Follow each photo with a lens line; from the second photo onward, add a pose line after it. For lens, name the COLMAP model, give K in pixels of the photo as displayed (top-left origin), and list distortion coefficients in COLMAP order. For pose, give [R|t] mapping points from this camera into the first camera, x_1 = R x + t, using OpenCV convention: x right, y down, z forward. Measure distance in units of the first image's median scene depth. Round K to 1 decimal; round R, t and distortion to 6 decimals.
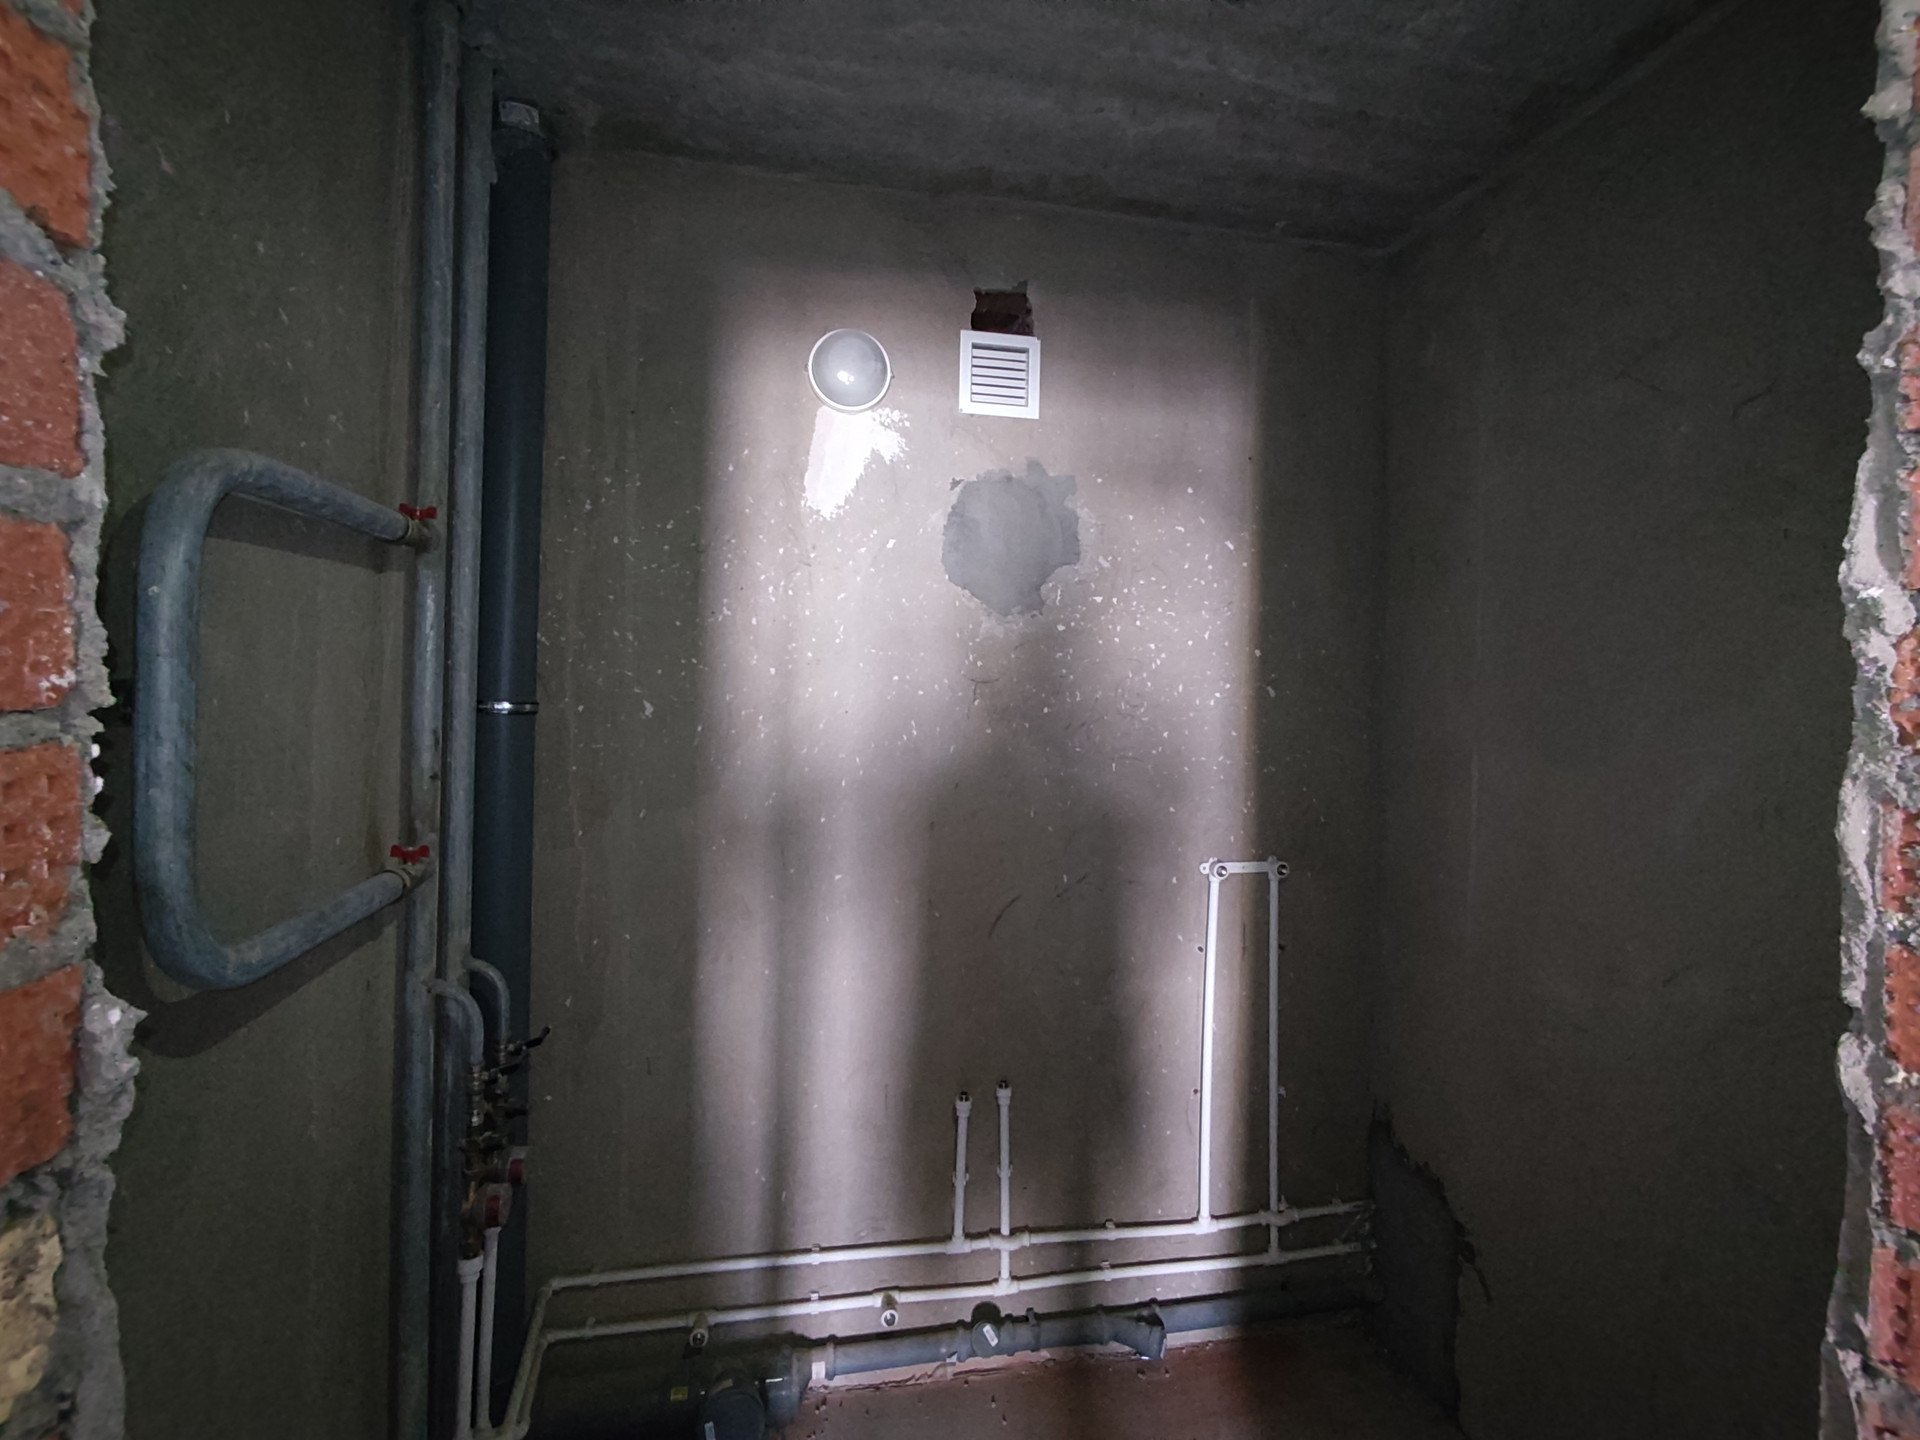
lens RADIAL K [[887.5, 0, 964.9], [0, 887.5, 704.3], [0, 0, 1]] dist [-0.002787, -0.000610]
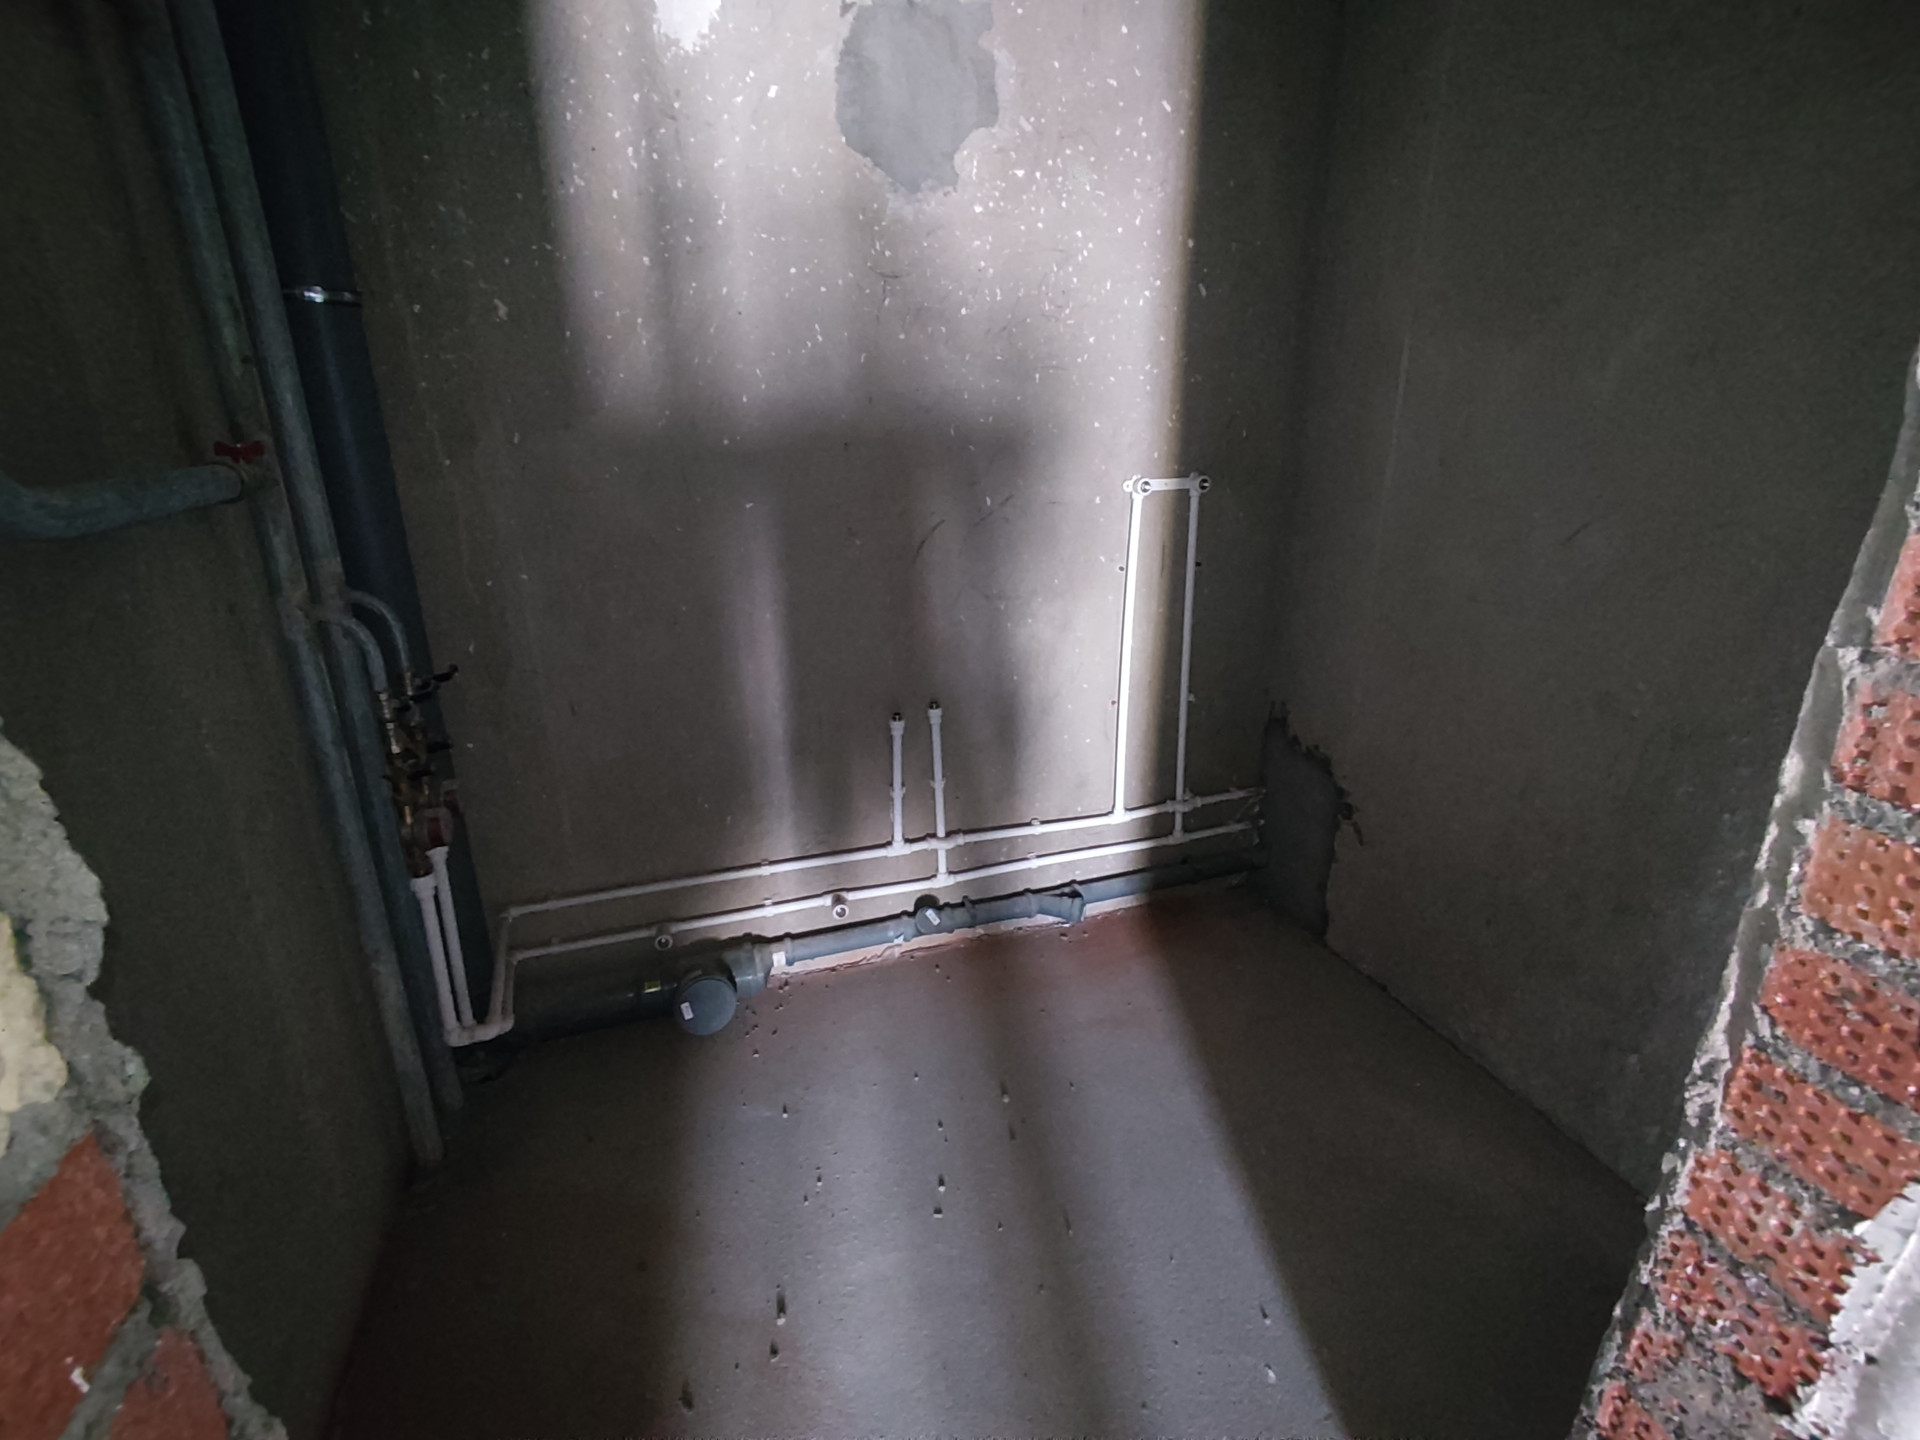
lens RADIAL K [[868.1, 0, 960.0], [0, 868.1, 720.0], [0, 0, 1]] dist [-0.007150, 0.000106]
pose [[0.990955, -0.067203, 0.116157, -0.045166], [0.027579, 0.949085, 0.313811, 0.130568], [-0.131332, -0.307769, 0.942353, 0.043076]]
